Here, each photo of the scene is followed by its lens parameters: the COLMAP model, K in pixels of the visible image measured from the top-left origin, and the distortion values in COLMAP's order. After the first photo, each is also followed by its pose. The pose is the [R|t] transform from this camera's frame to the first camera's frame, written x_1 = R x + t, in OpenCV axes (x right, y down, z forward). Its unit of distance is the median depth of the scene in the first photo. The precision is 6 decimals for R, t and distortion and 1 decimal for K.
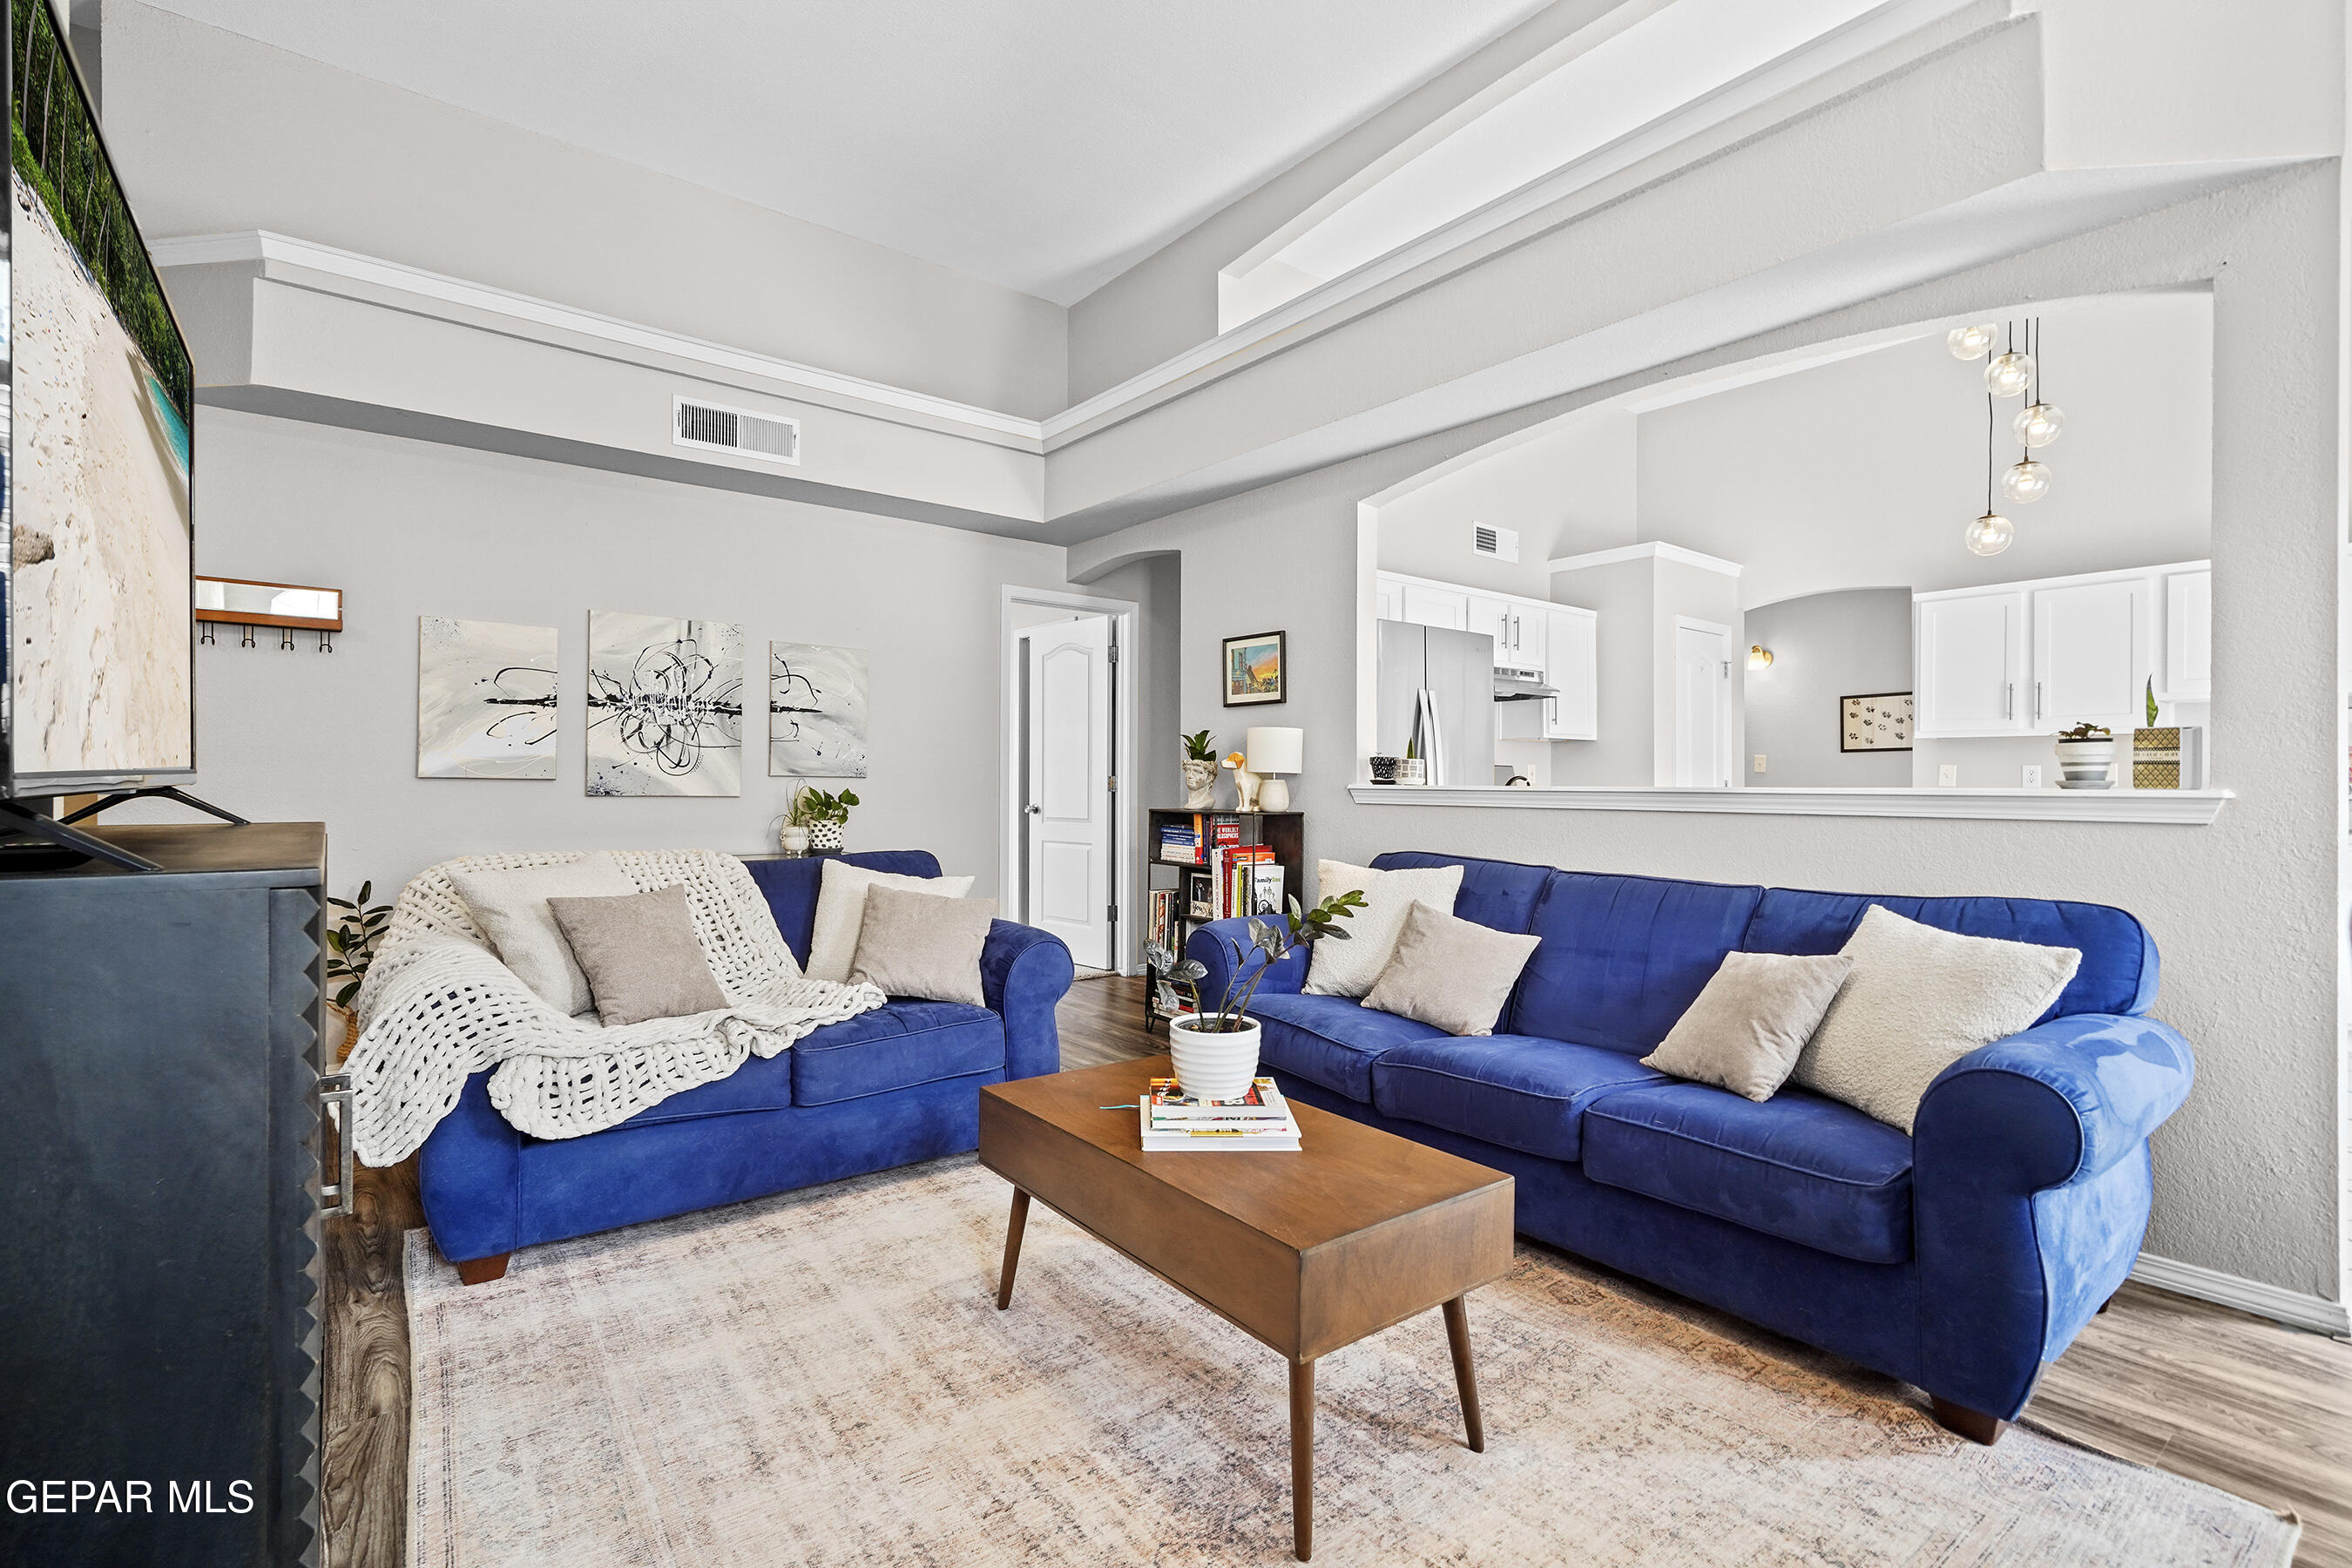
lens RADIAL K [[1079.3, 0, 1156.0], [0, 1079.3, 782.2], [0, 0, 1]] dist [-0.000095, 0.000037]
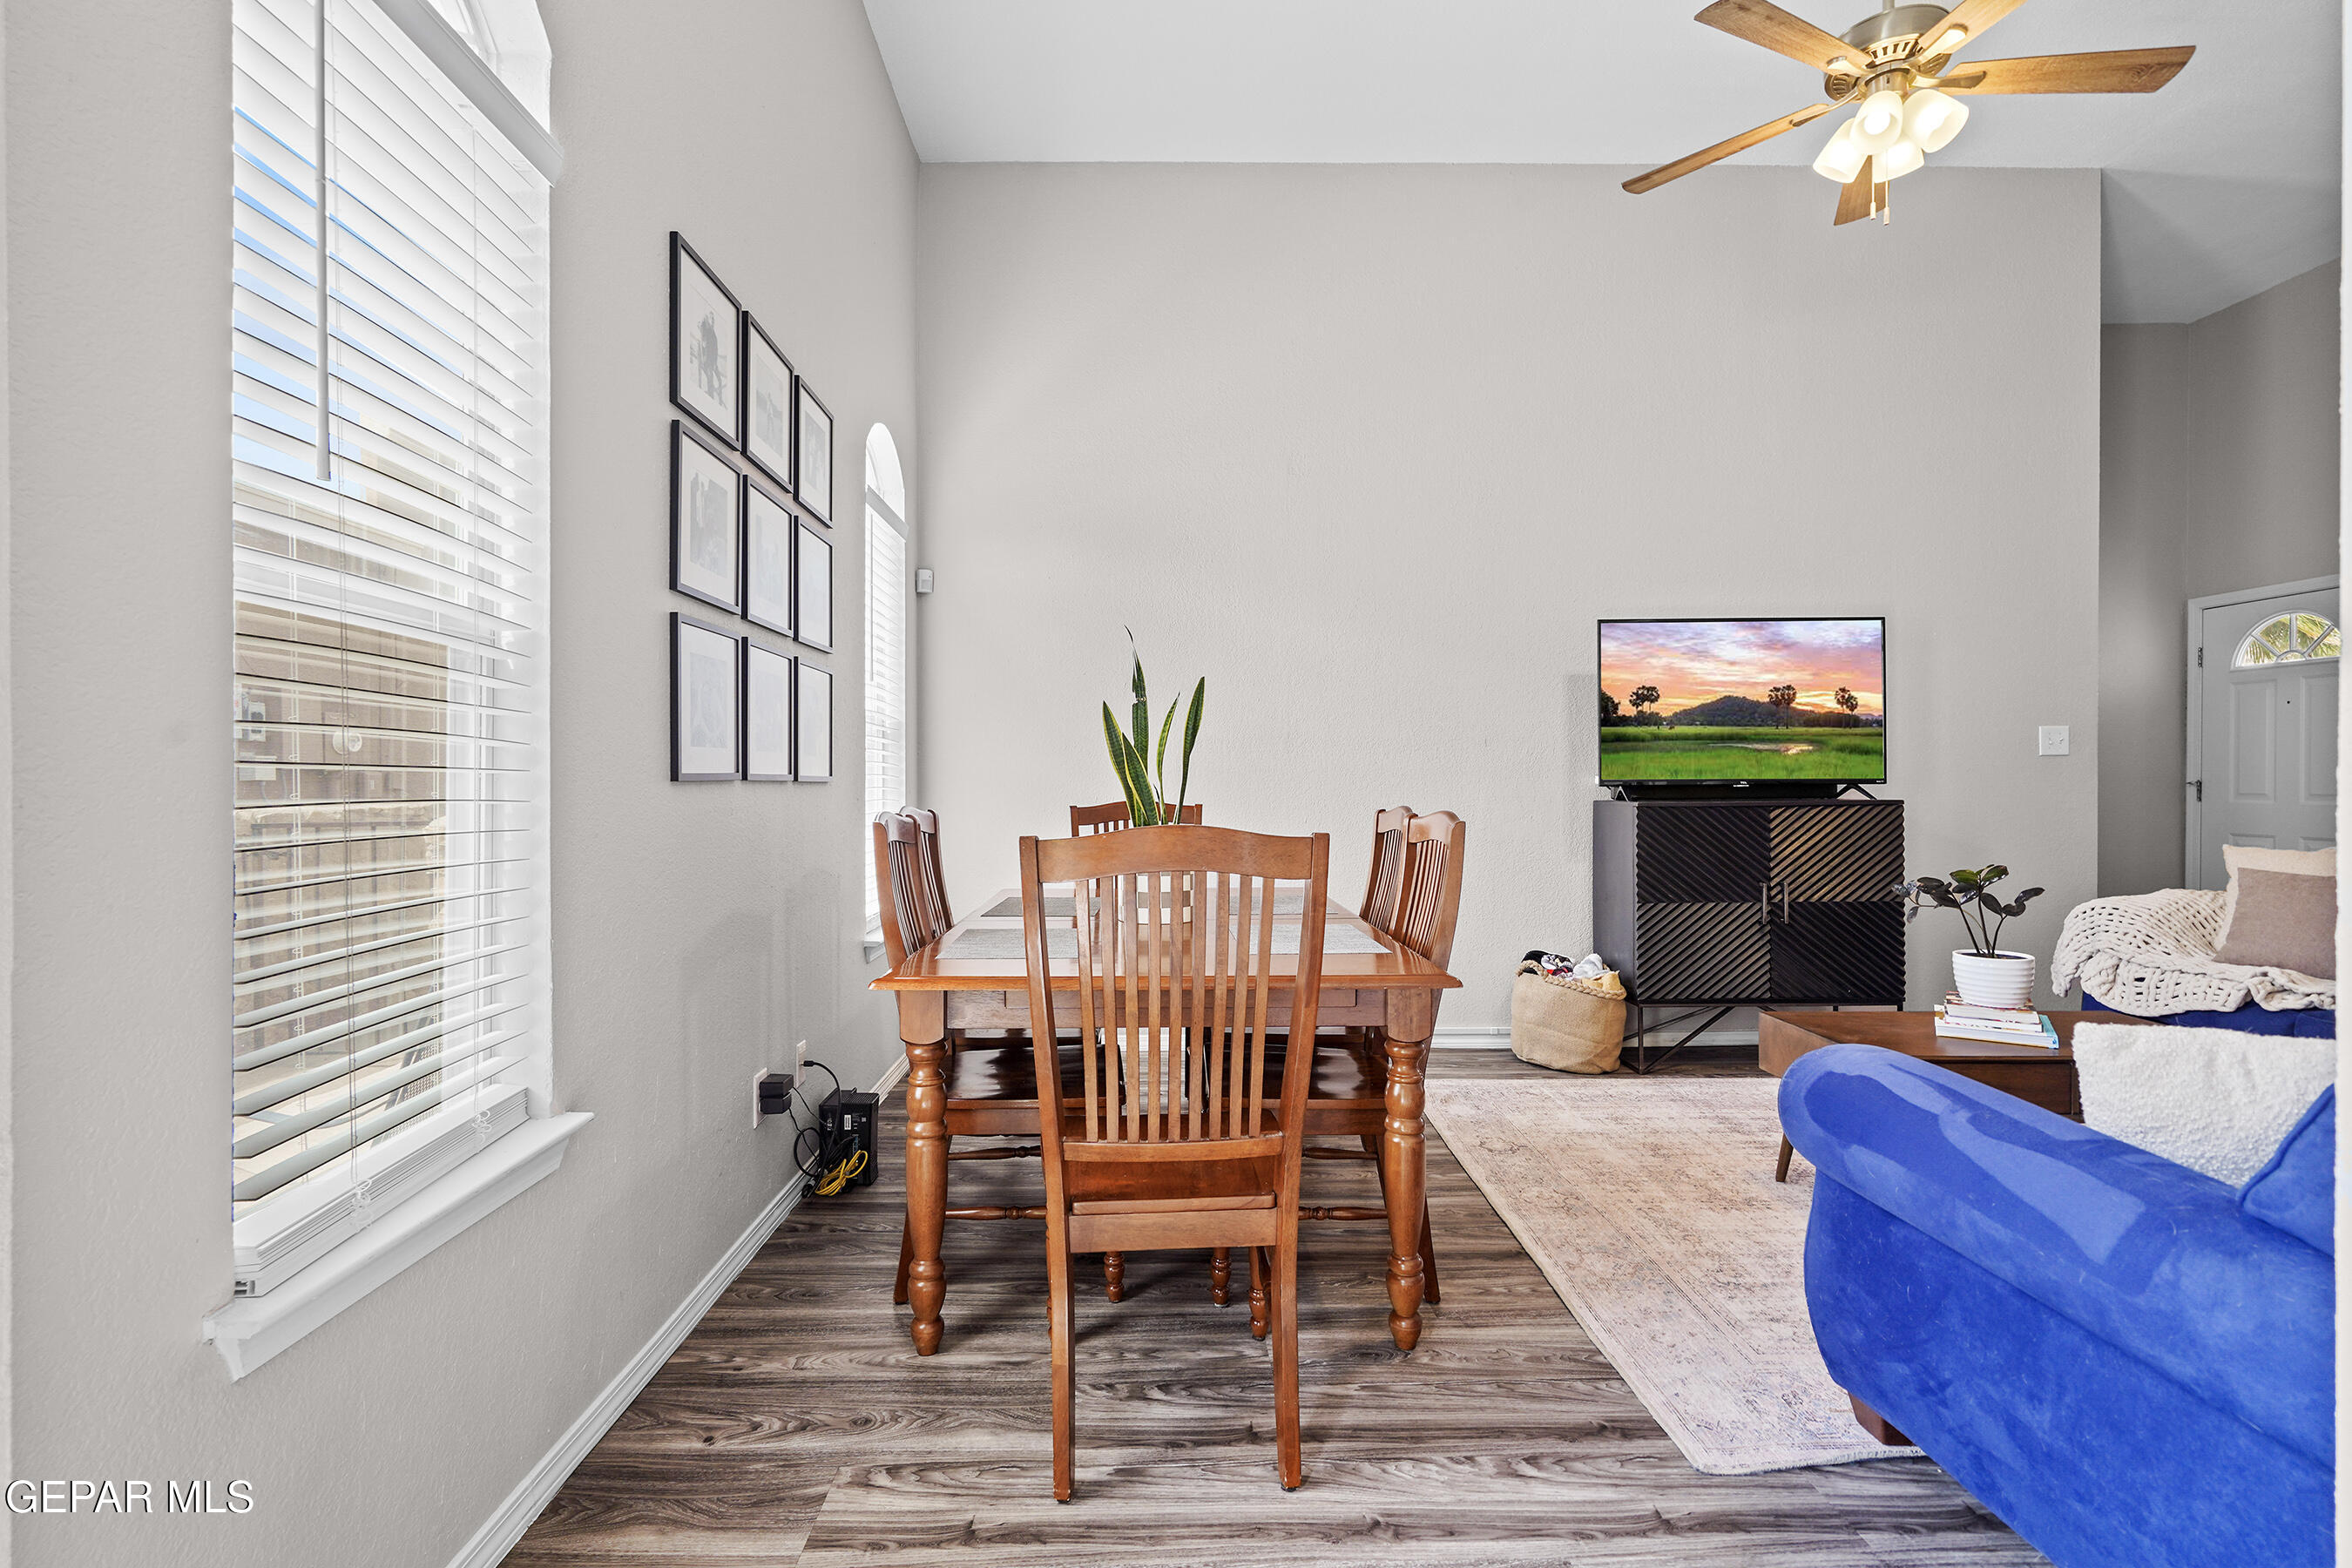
lens RADIAL K [[1079.3, 0, 1157.7], [0, 1079.3, 780.4], [0, 0, 1]] dist [-0.000095, 0.000037]
pose [[-0.599677, -0.006385, -0.800217, 0.783890], [-0.002978, 0.999979, -0.005747, 0.005736], [0.800237, -0.001063, -0.599684, 0.426346]]
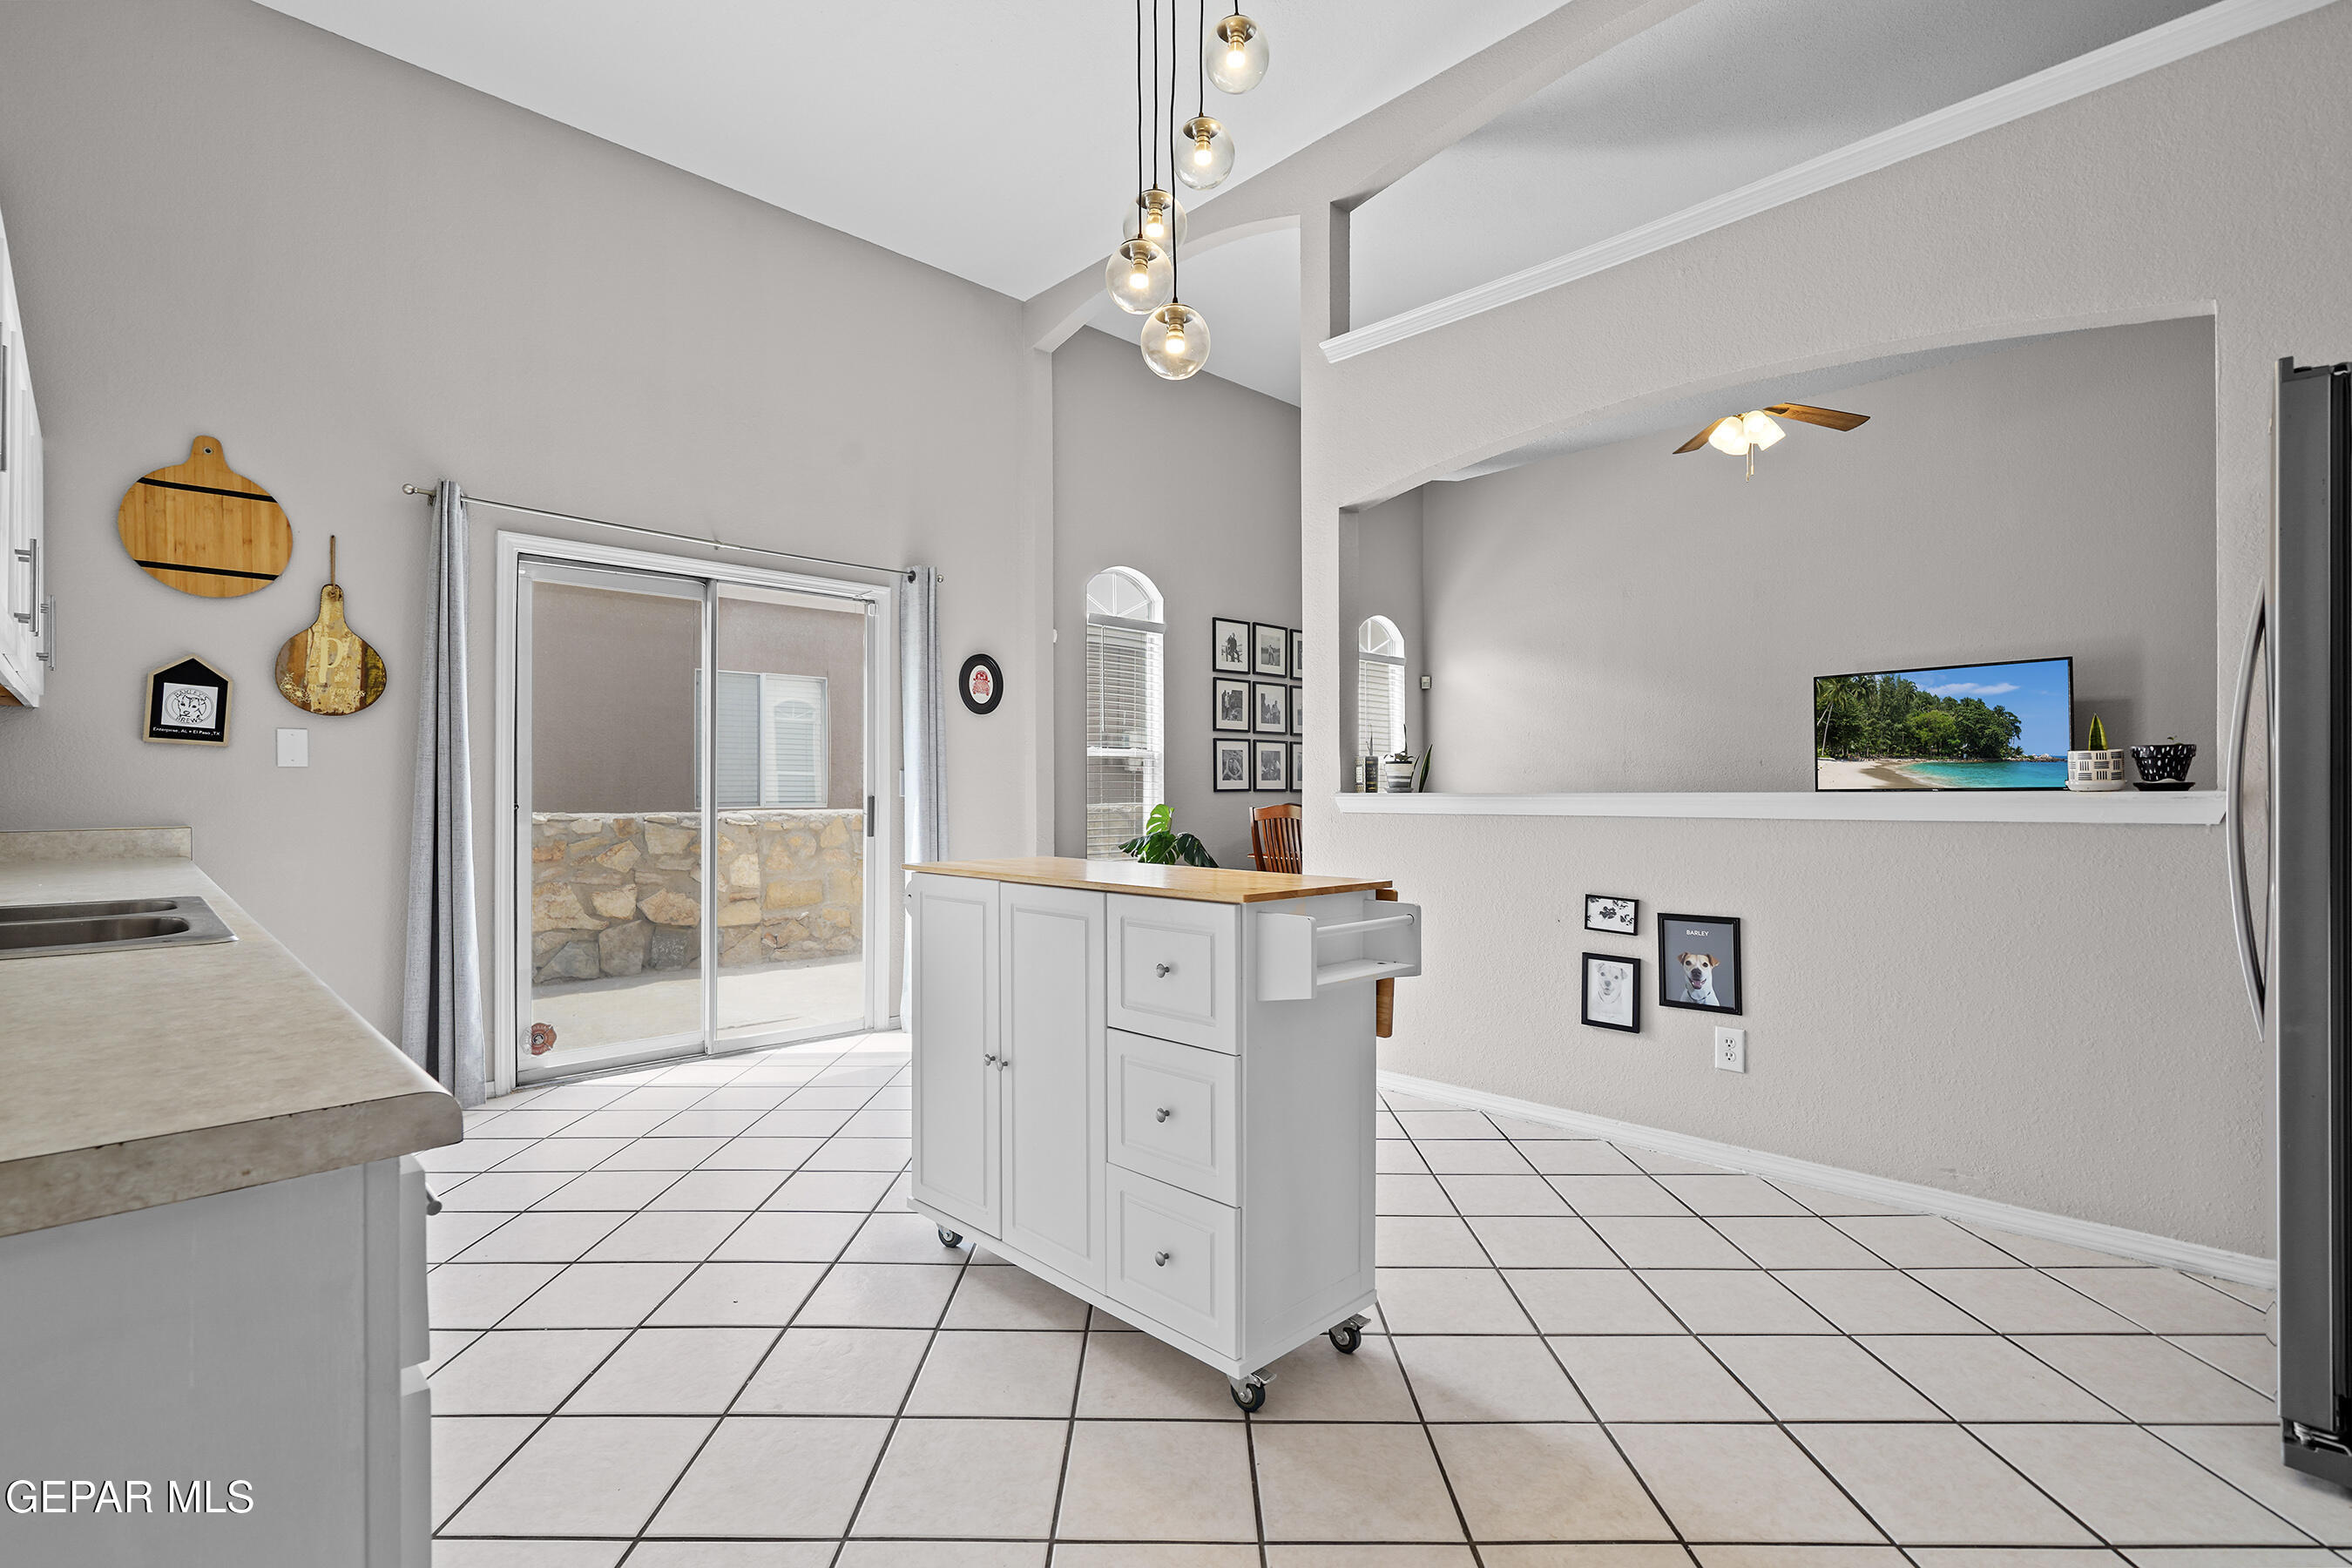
lens RADIAL K [[1079.3, 0, 1170.1], [0, 1079.3, 791.4], [0, 0, 1]] dist [-0.000095, 0.000037]
pose [[-0.993539, -0.000248, -0.113494, 0.759005], [-0.000023, 0.999998, -0.001988, 0.005250], [0.113494, -0.001972, -0.993537, 1.406768]]
